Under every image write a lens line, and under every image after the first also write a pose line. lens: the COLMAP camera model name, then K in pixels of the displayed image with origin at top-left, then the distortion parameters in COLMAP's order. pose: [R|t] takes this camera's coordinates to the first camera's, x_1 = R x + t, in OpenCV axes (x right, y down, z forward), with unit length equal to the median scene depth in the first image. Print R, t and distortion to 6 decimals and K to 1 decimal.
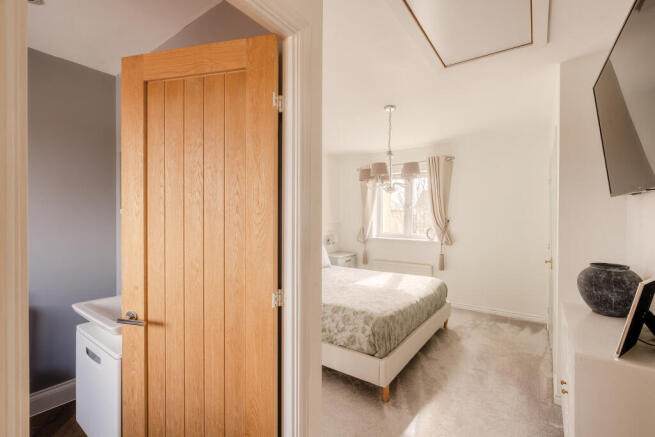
lens RADIAL K [[295.4, 0, 326.5], [0, 295.4, 218.8], [0, 0, 1]] dist [-0.015454, 0.001862]
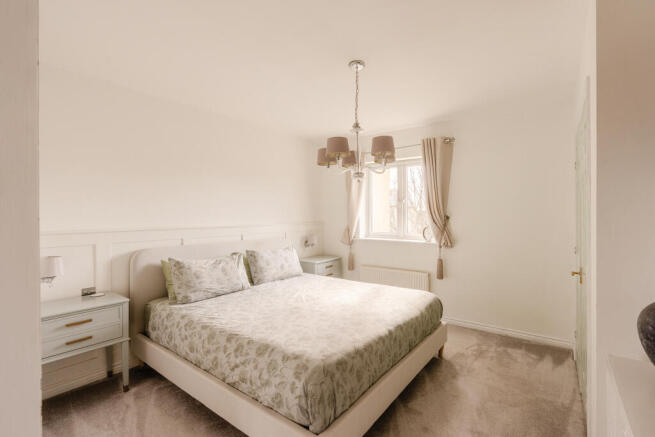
lens RADIAL K [[295.4, 0, 340.7], [0, 295.4, 214.1], [0, 0, 1]] dist [-0.015454, 0.001862]
pose [[0.999913, -0.007337, -0.010961, 0.174810], [0.007249, 0.999941, -0.008039, 0.002075], [0.011019, 0.007959, 0.999908, 0.255528]]
